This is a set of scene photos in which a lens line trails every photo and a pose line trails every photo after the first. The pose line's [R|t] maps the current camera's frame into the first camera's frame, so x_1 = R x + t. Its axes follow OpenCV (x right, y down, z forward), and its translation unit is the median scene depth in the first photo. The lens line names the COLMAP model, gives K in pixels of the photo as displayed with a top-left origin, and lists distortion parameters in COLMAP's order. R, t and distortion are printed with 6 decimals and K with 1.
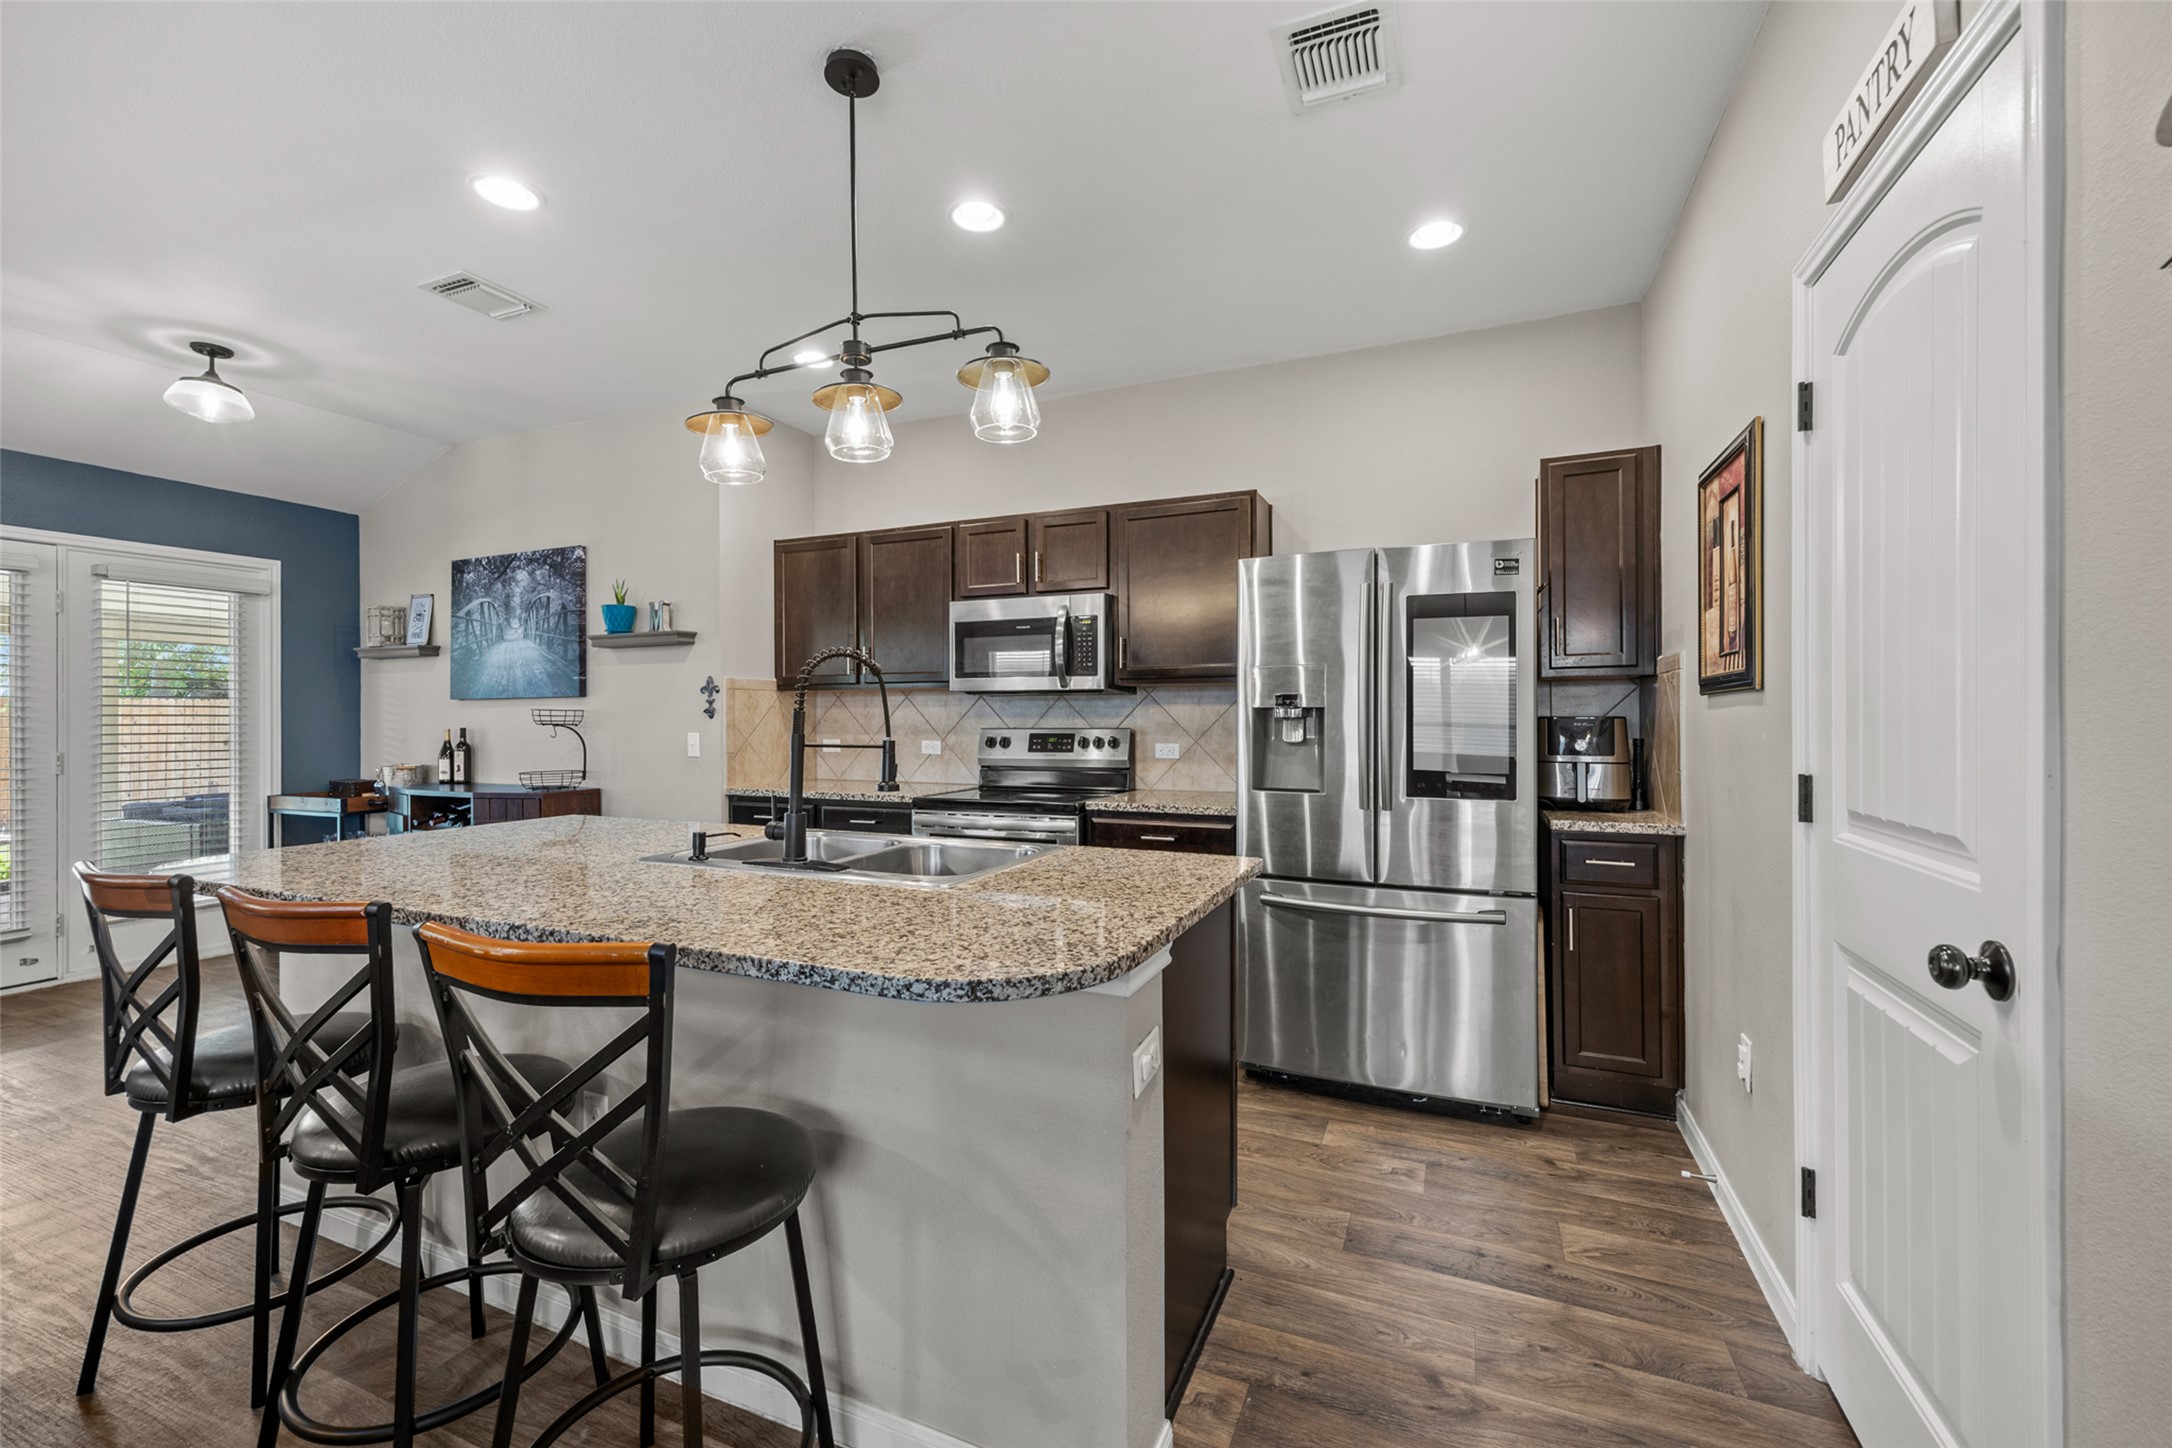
lens RADIAL K [[848.0, 0, 1051.0], [0, 848.0, 715.4], [0, 0, 1]] dist [0.000028, 0.000046]
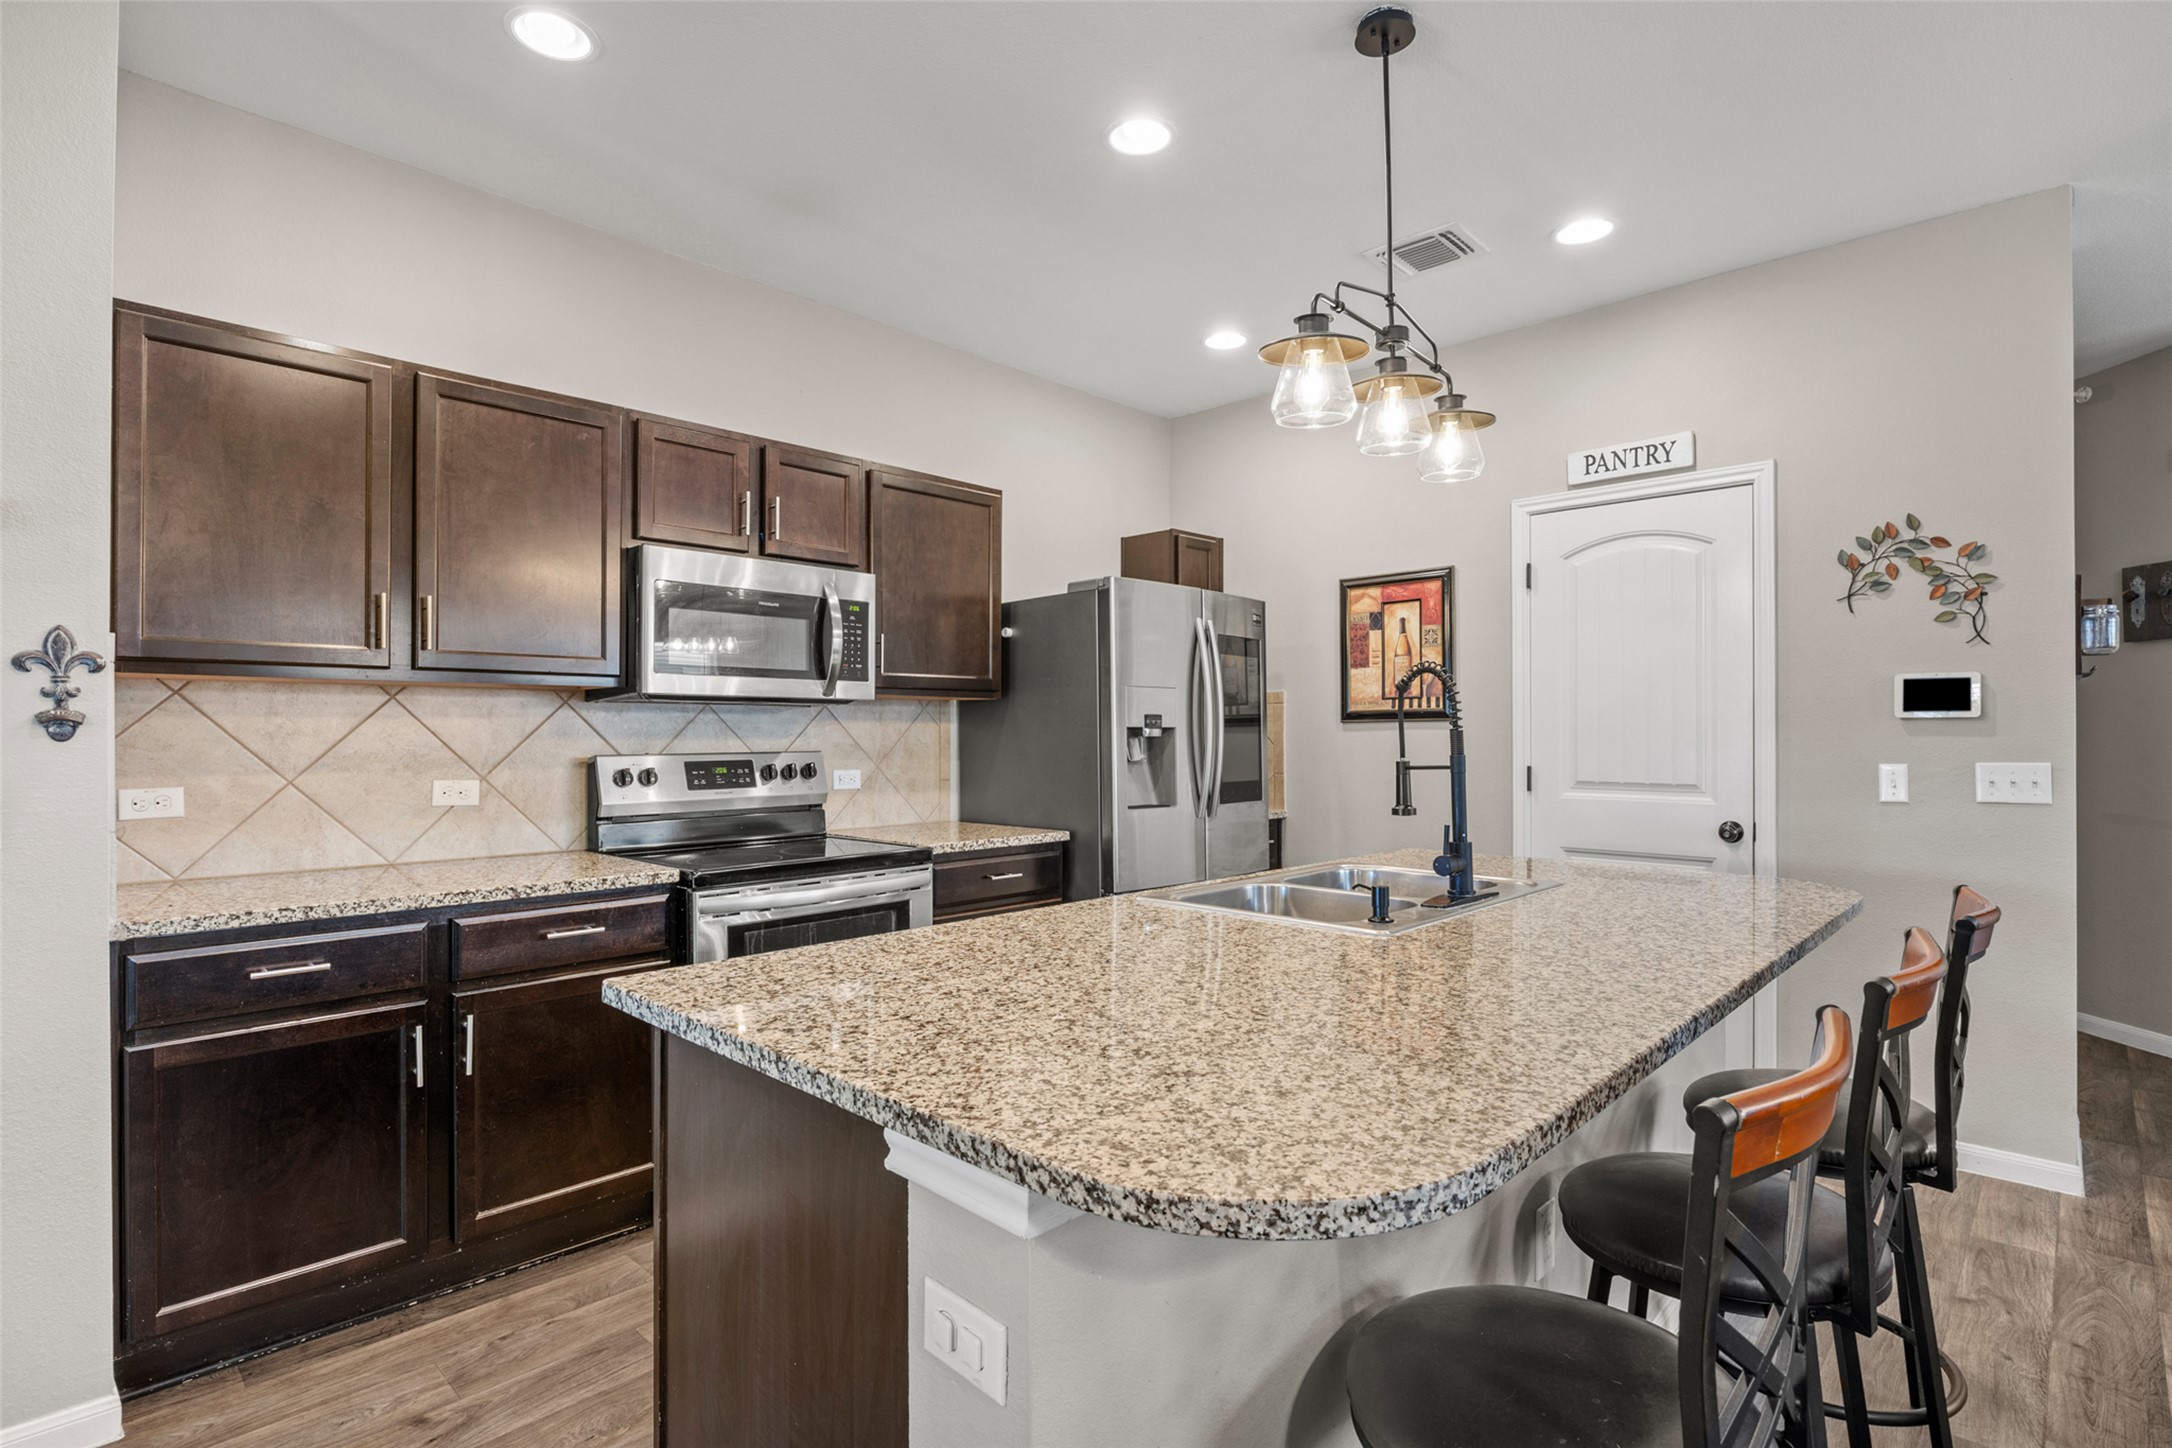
lens RADIAL K [[1058.3, 0, 1100.0], [0, 1058.3, 728.3], [0, 0, 1]] dist [-0.012097, -0.000320]
pose [[0.341309, 0.007271, 0.939923, -0.603782], [-0.000734, 0.999972, -0.007469, 0.001269], [-0.939951, 0.001859, 0.341305, 0.377022]]
